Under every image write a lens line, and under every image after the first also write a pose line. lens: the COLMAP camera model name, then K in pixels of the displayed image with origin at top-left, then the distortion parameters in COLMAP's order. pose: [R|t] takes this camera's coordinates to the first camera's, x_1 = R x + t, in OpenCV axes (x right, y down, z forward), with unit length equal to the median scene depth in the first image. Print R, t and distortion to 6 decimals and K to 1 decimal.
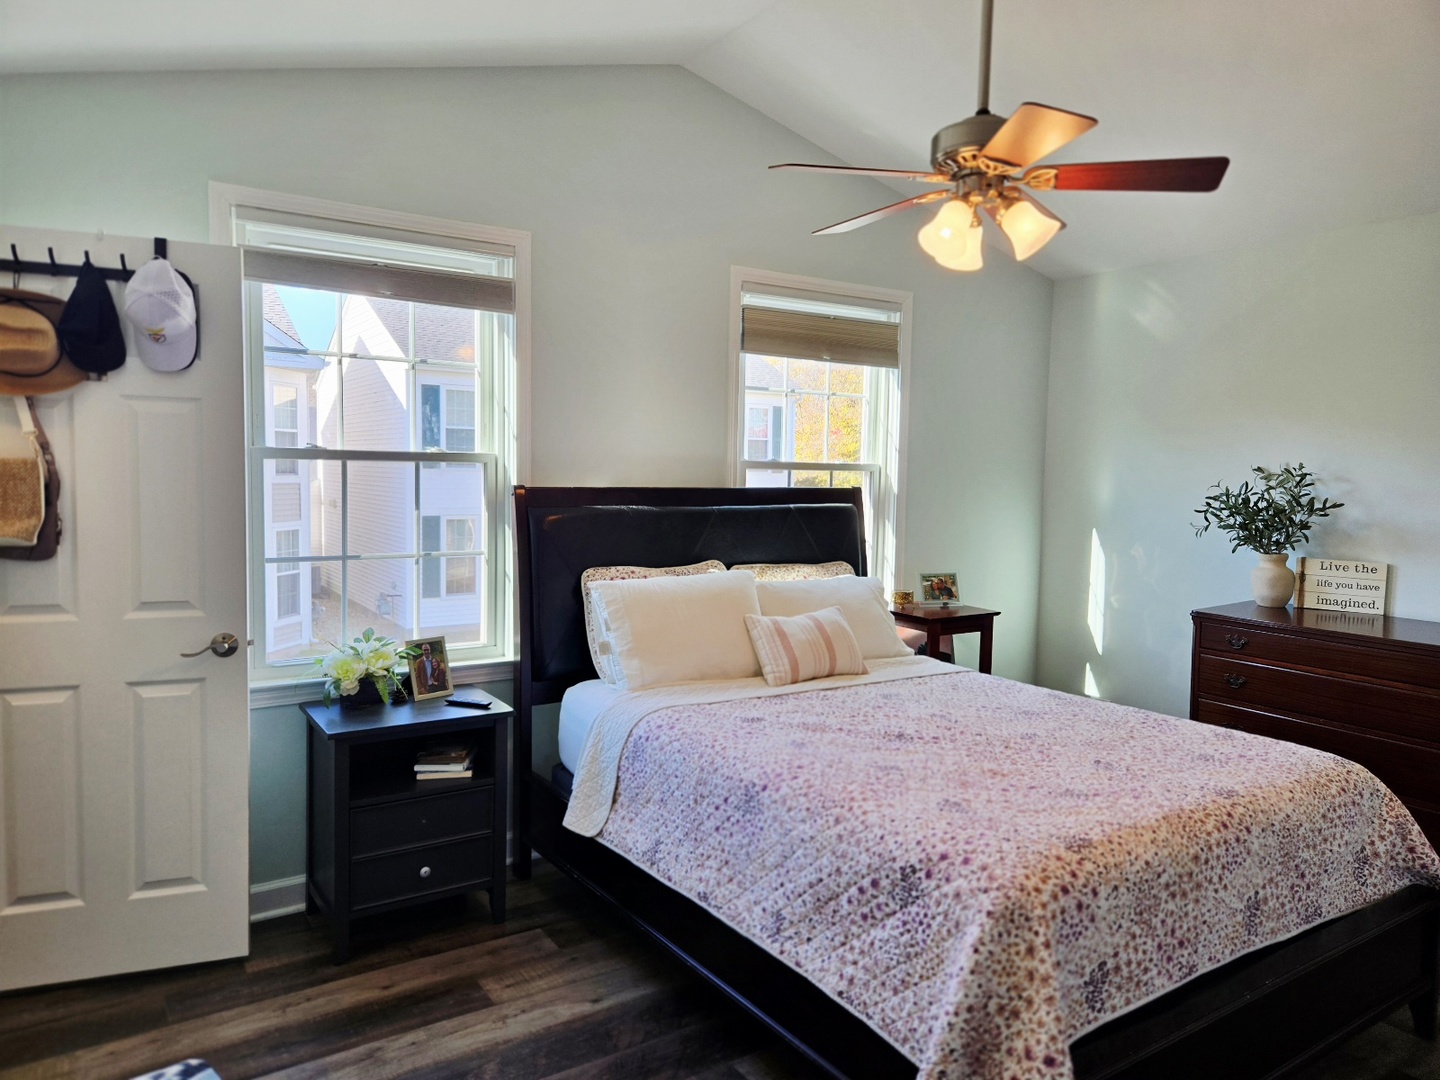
lens RADIAL K [[973.4, 0, 721.4], [0, 973.4, 540.2], [0, 0, 1]] dist [0.032502, -0.001315]
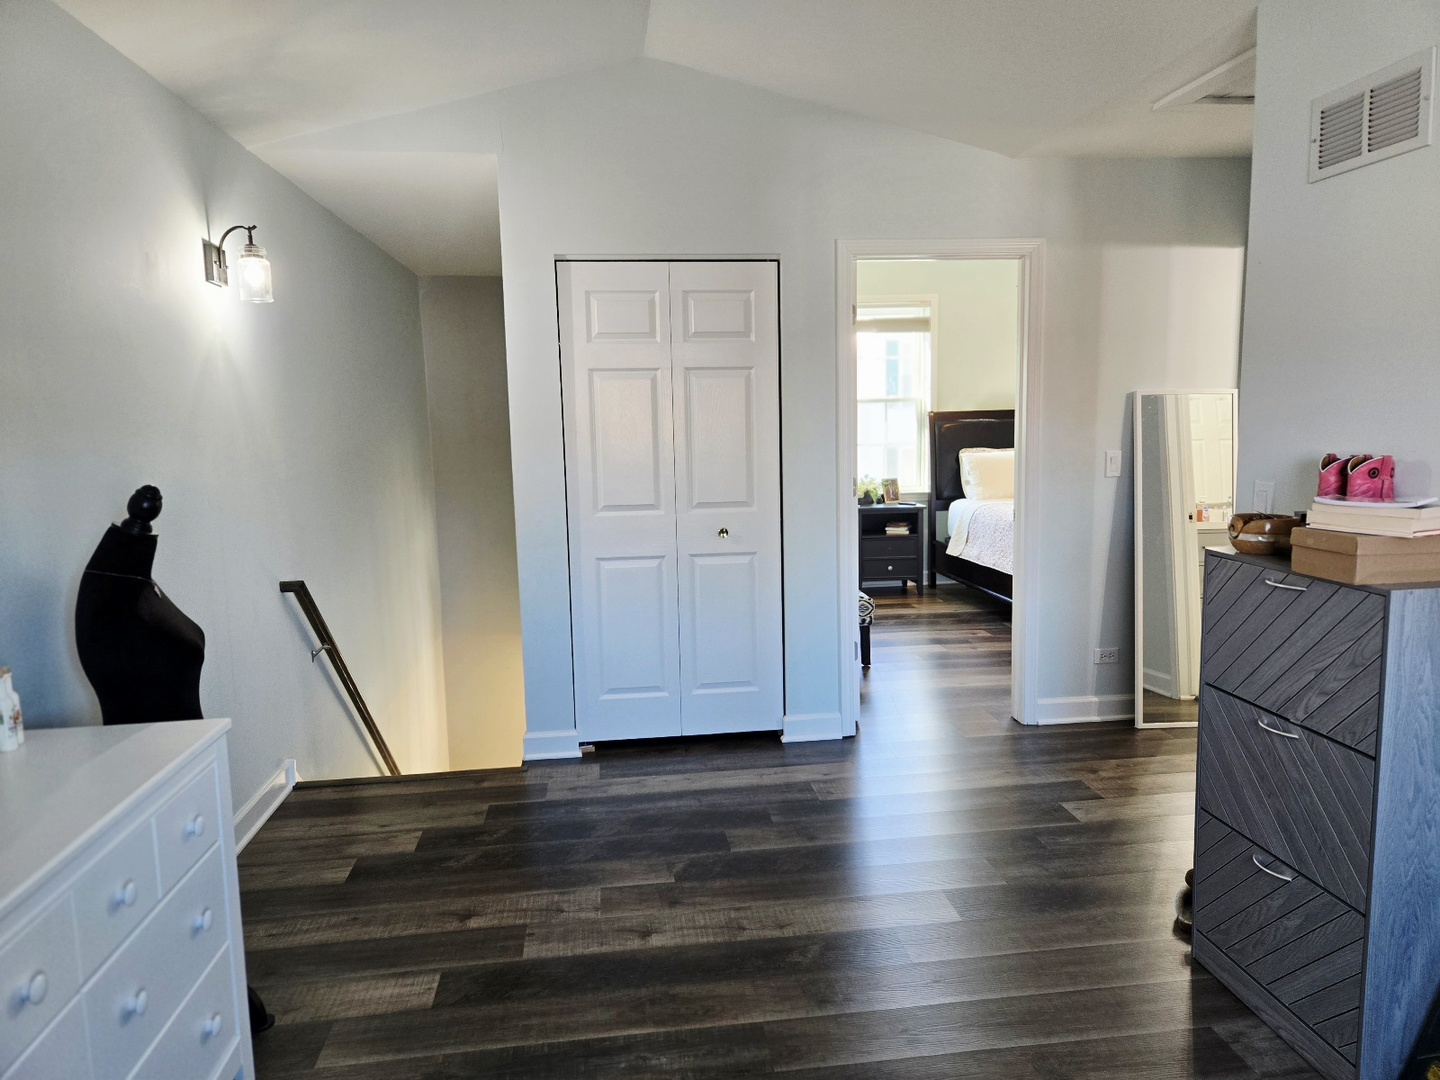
lens RADIAL K [[973.4, 0, 720.2], [0, 973.4, 535.6], [0, 0, 1]] dist [0.032502, -0.001315]
pose [[0.899604, 0.022790, -0.436112, 0.350789], [0.005932, 0.997908, 0.064384, 0.084406], [0.436667, -0.060507, 0.897586, -1.273370]]
